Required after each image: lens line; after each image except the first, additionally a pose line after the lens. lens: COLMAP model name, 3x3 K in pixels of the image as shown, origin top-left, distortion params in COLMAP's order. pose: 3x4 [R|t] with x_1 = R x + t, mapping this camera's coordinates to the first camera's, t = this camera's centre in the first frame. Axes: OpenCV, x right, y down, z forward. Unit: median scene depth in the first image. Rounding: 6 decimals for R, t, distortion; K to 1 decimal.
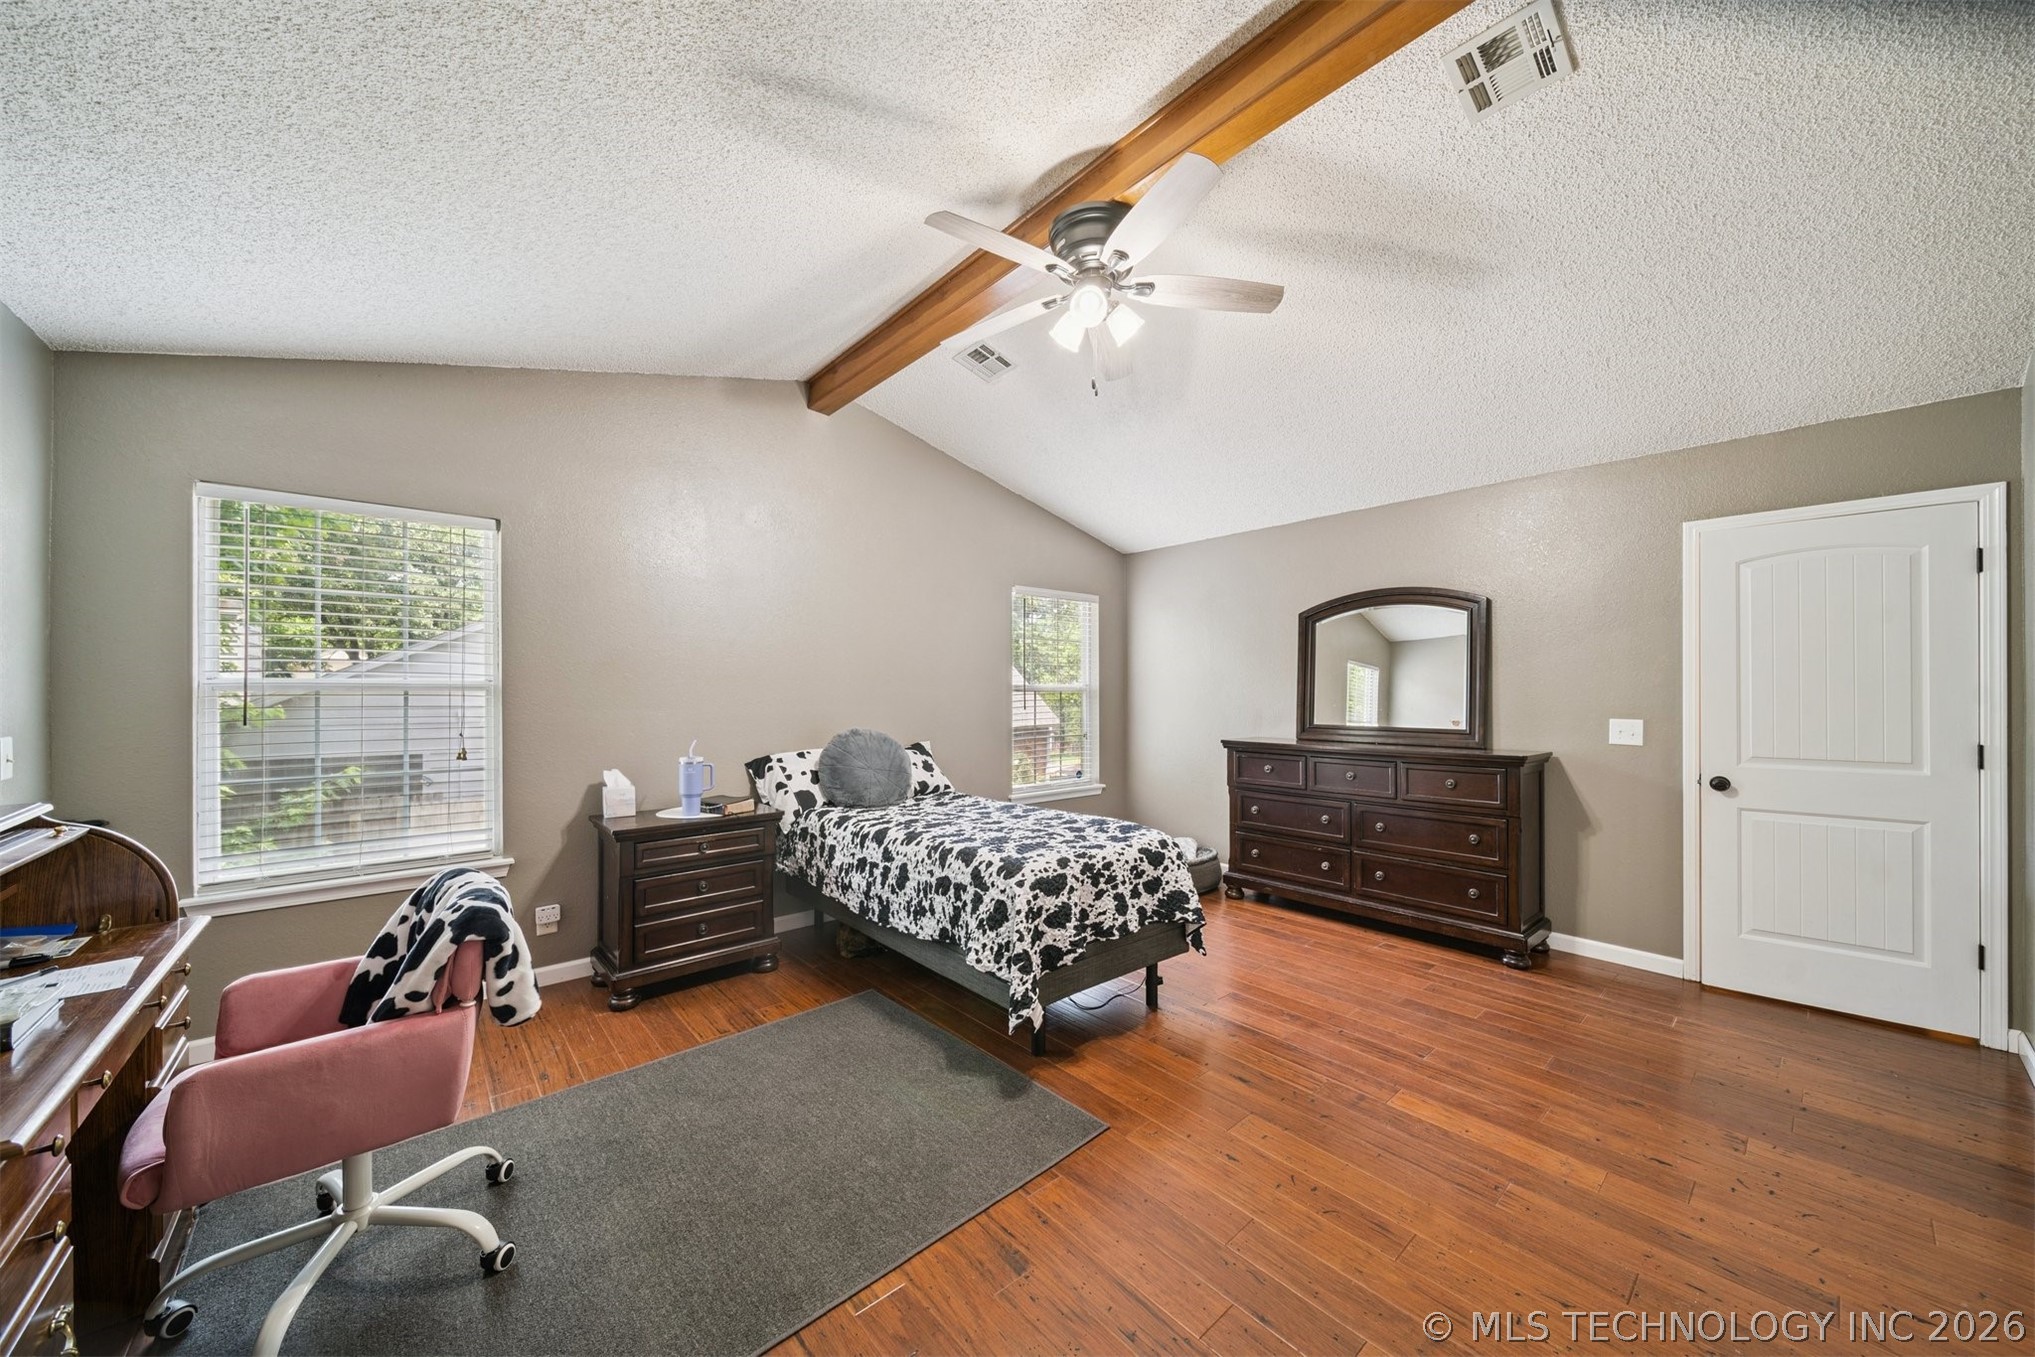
lens RADIAL K [[721.4, 0, 1032.7], [0, 721.4, 690.4], [0, 0, 1]] dist [0.008301, -0.000001]
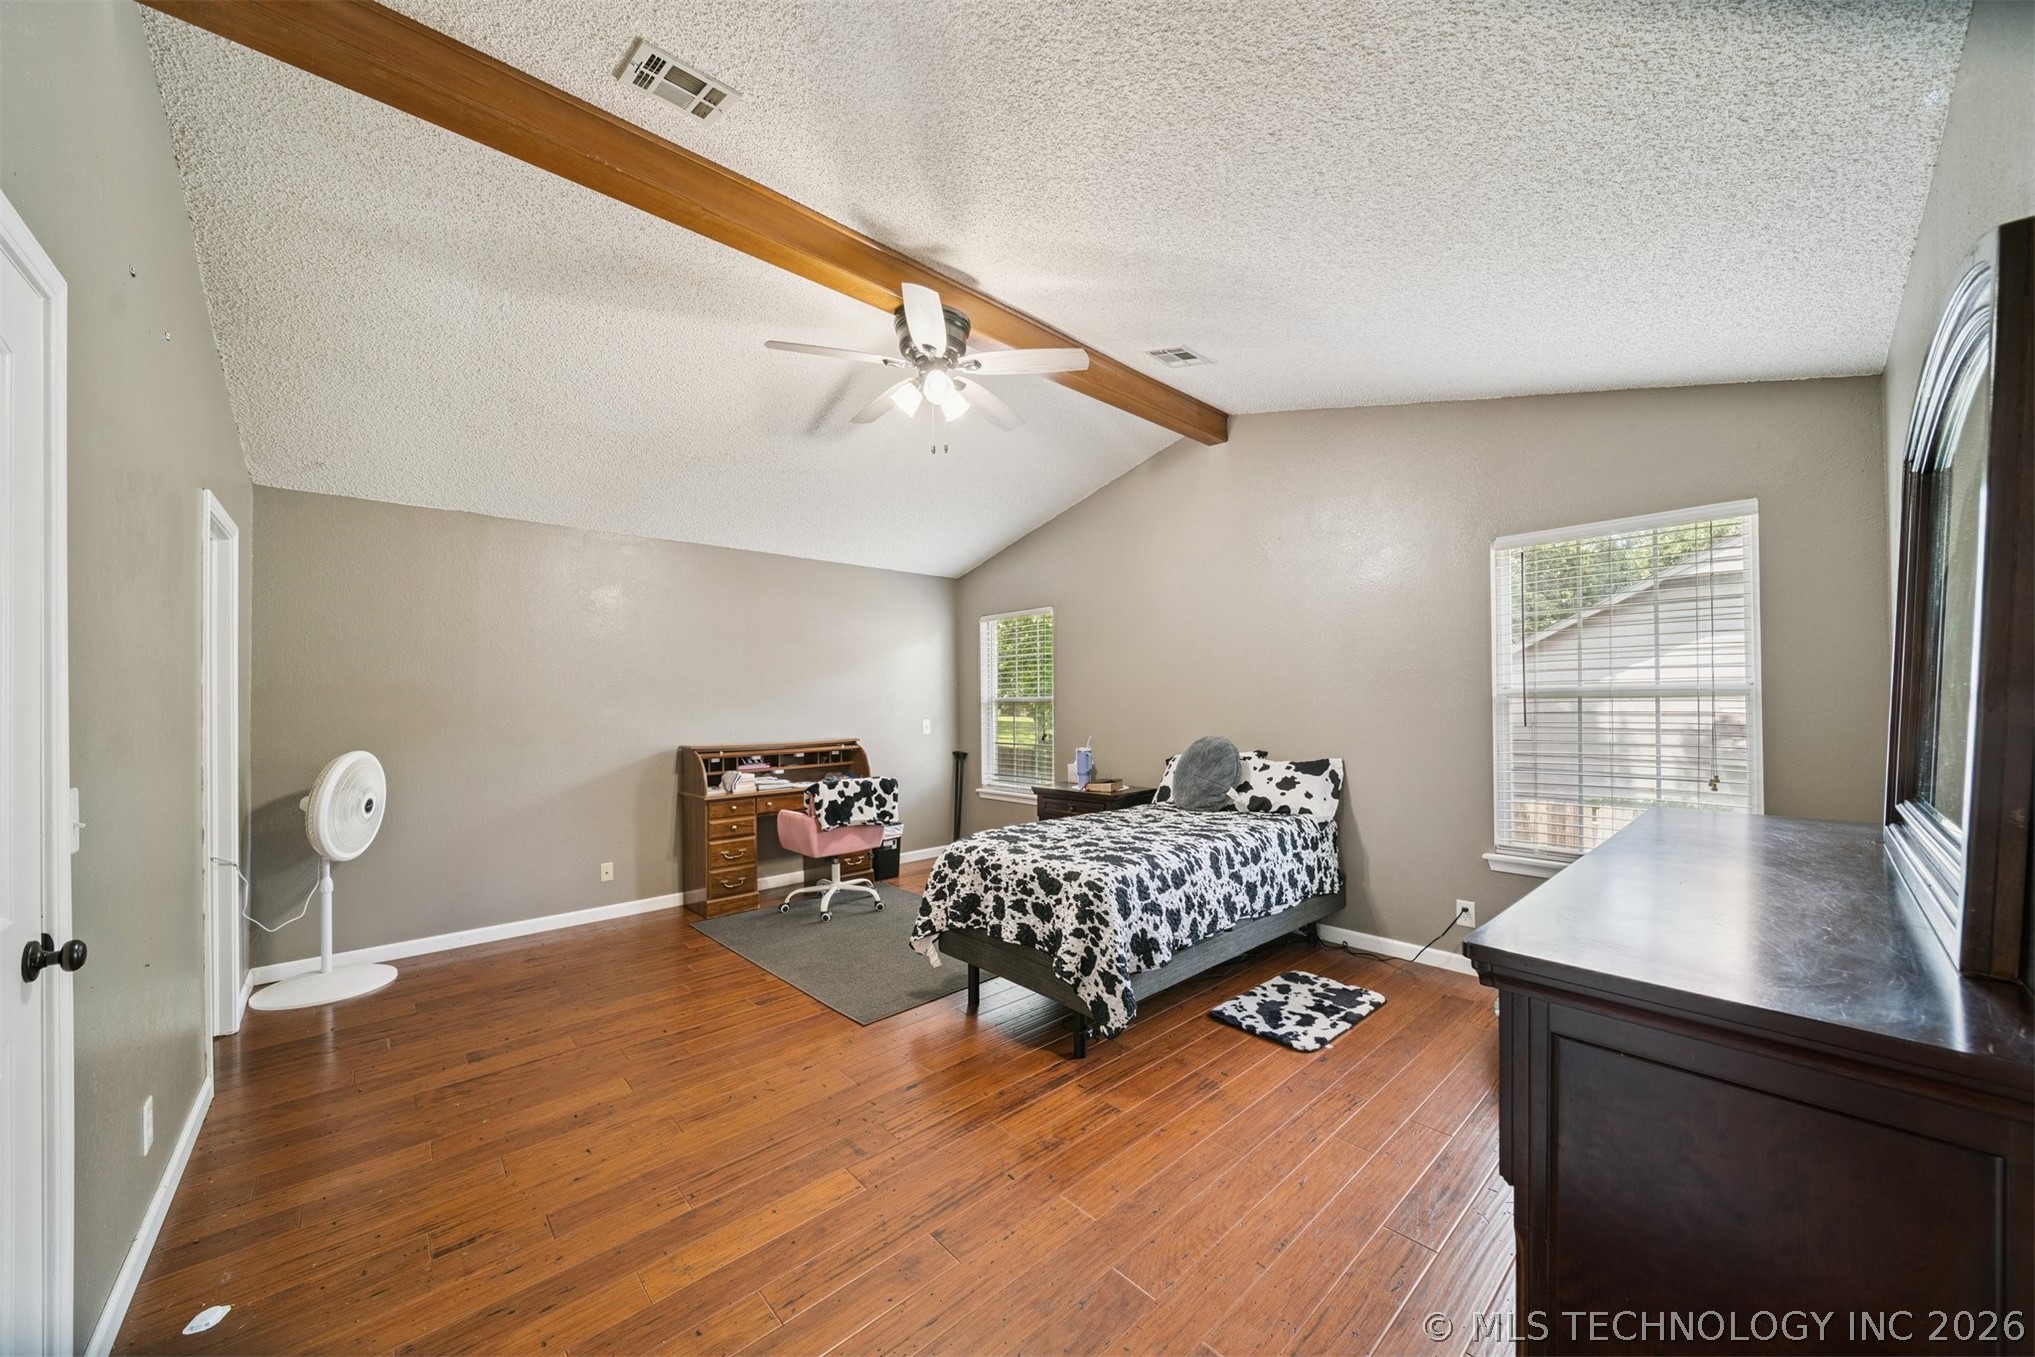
lens RADIAL K [[709.5, 0, 1013.2], [0, 709.5, 698.5], [0, 0, 1]] dist [0.009854, 0.000053]
pose [[0.006679, -0.008019, -0.999946, 1.139703], [0.011334, 0.999904, -0.007943, 0.001698], [0.999913, -0.011280, 0.006769, 1.004926]]
